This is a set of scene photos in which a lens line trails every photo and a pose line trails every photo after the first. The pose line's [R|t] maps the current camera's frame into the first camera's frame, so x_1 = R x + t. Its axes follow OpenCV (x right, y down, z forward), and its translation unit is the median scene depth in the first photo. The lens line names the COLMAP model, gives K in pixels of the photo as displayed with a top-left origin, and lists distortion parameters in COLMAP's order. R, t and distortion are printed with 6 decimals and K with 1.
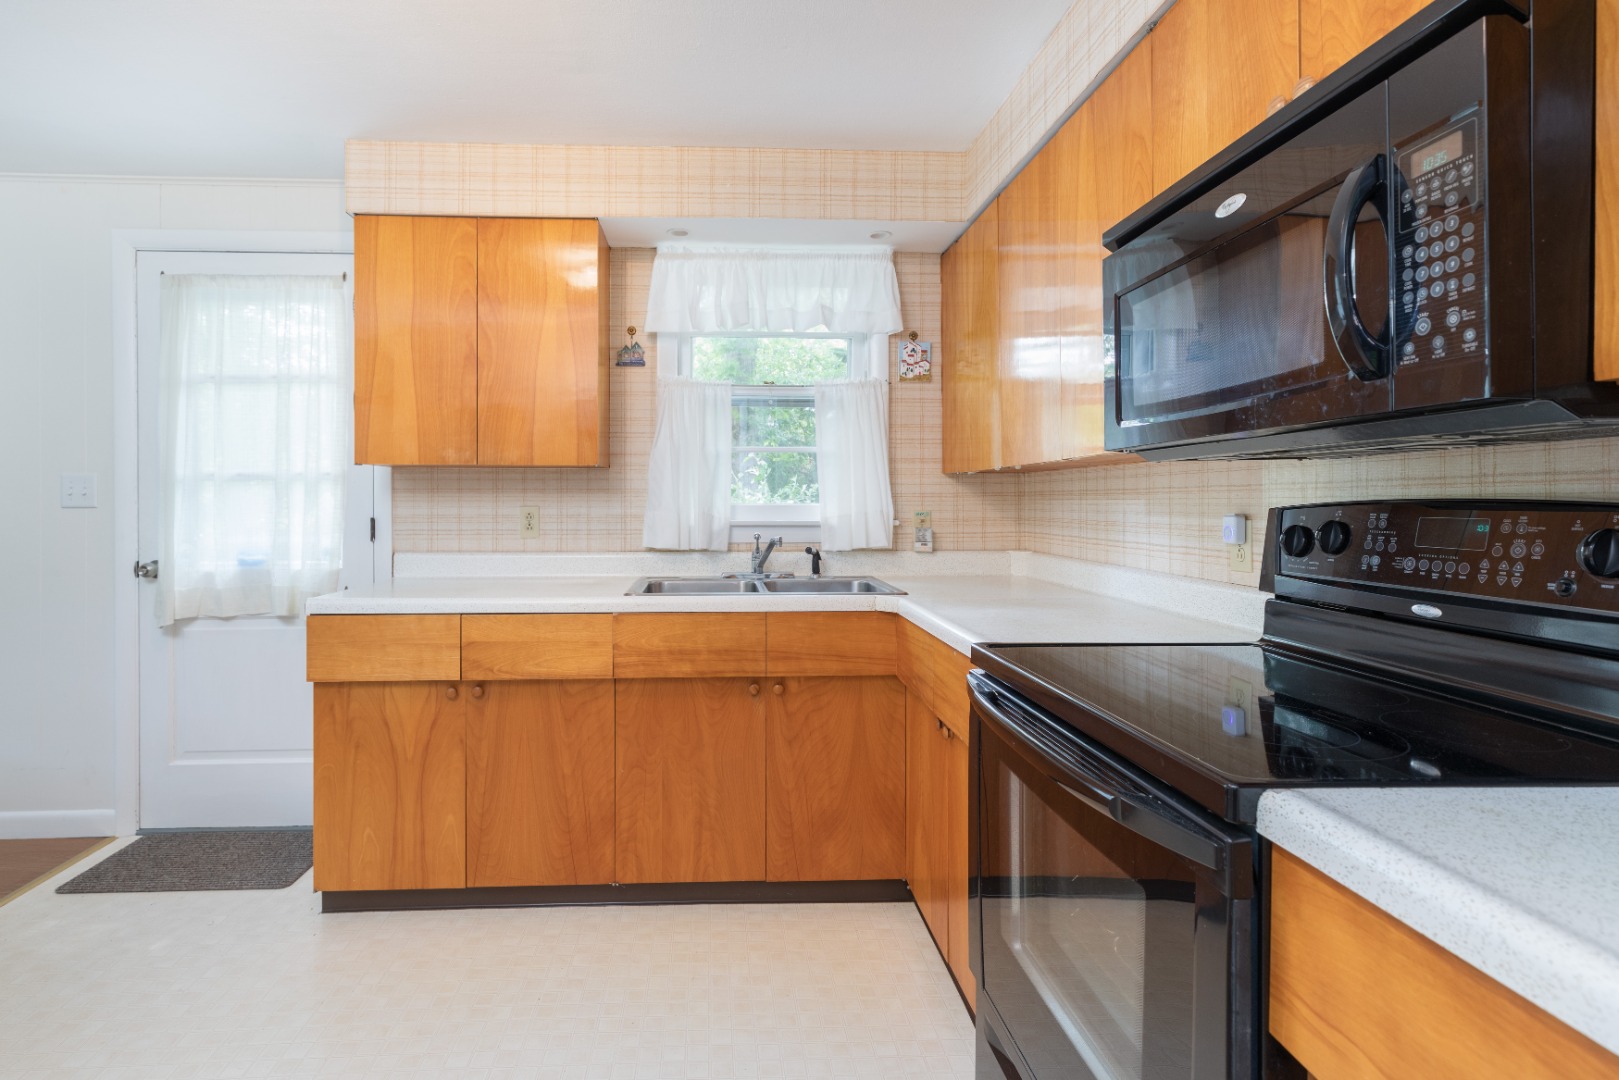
lens RADIAL K [[747.6, 0, 803.8], [0, 747.6, 505.1], [0, 0, 1]] dist [-0.001960, -0.000502]
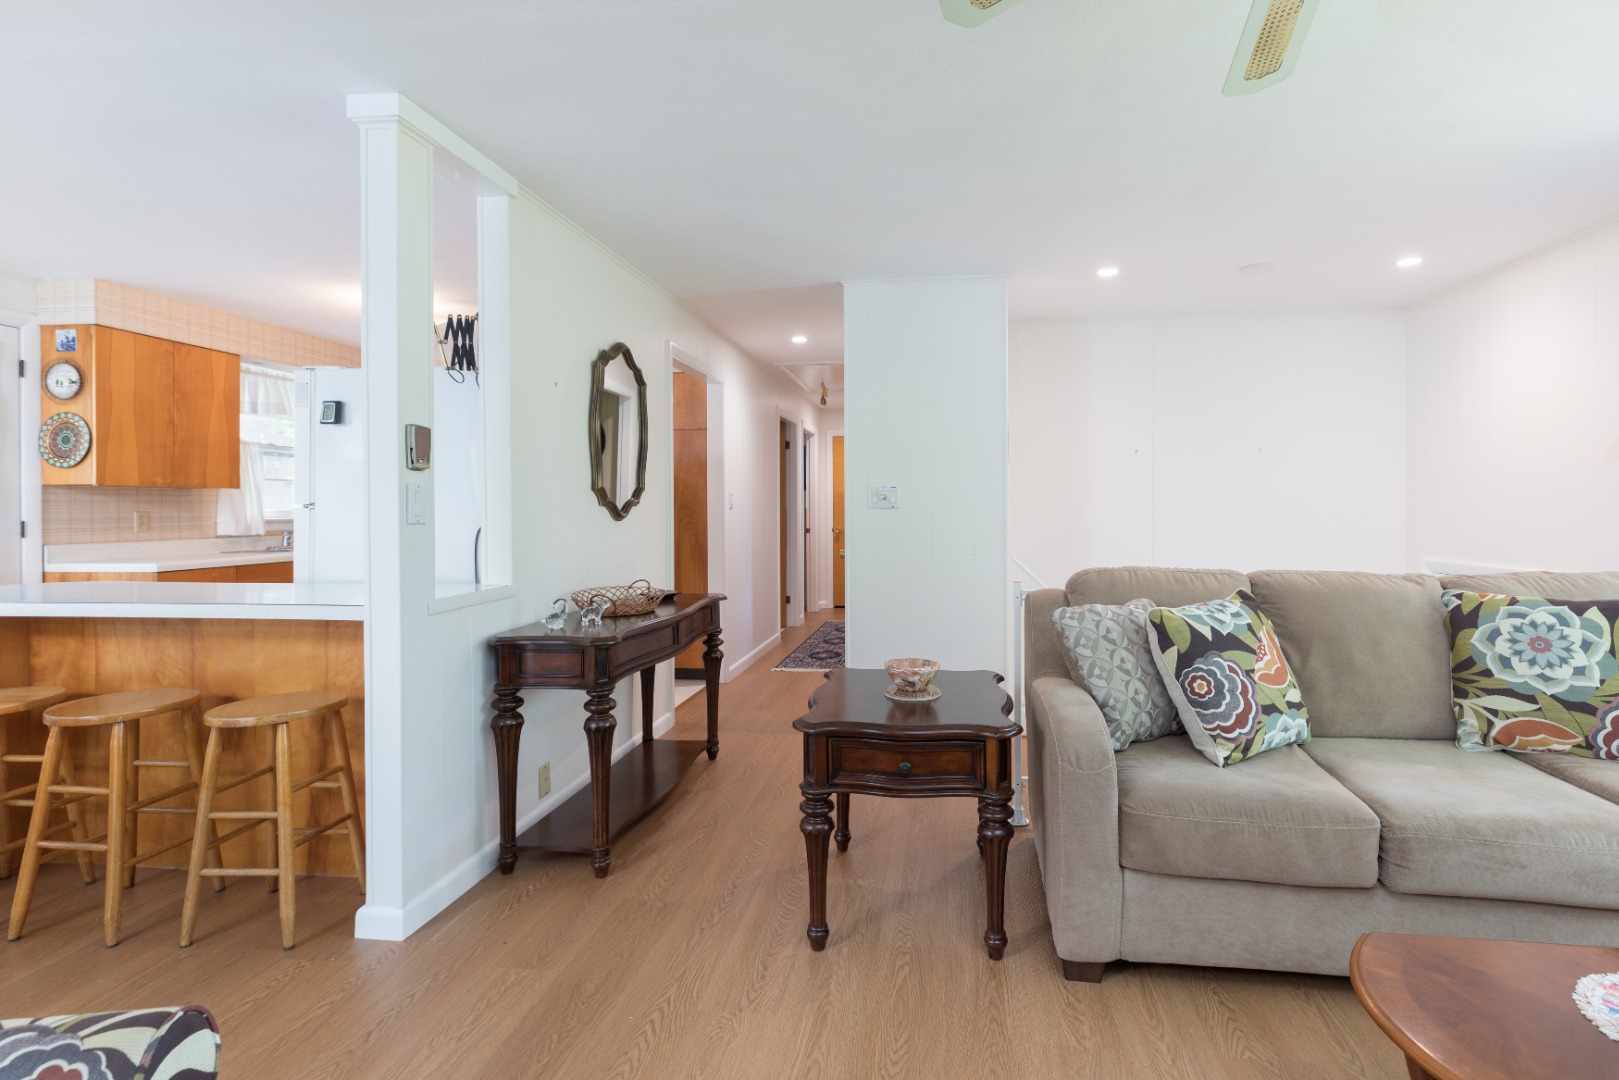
lens RADIAL K [[781.4, 0, 830.3], [0, 781.4, 512.1], [0, 0, 1]] dist [-0.039420, -0.000022]
pose [[0.209980, -0.005984, 0.977687, -1.604365], [0.002300, 0.999982, 0.005626, -0.003637], [-0.977703, 0.001067, 0.209990, -0.728710]]
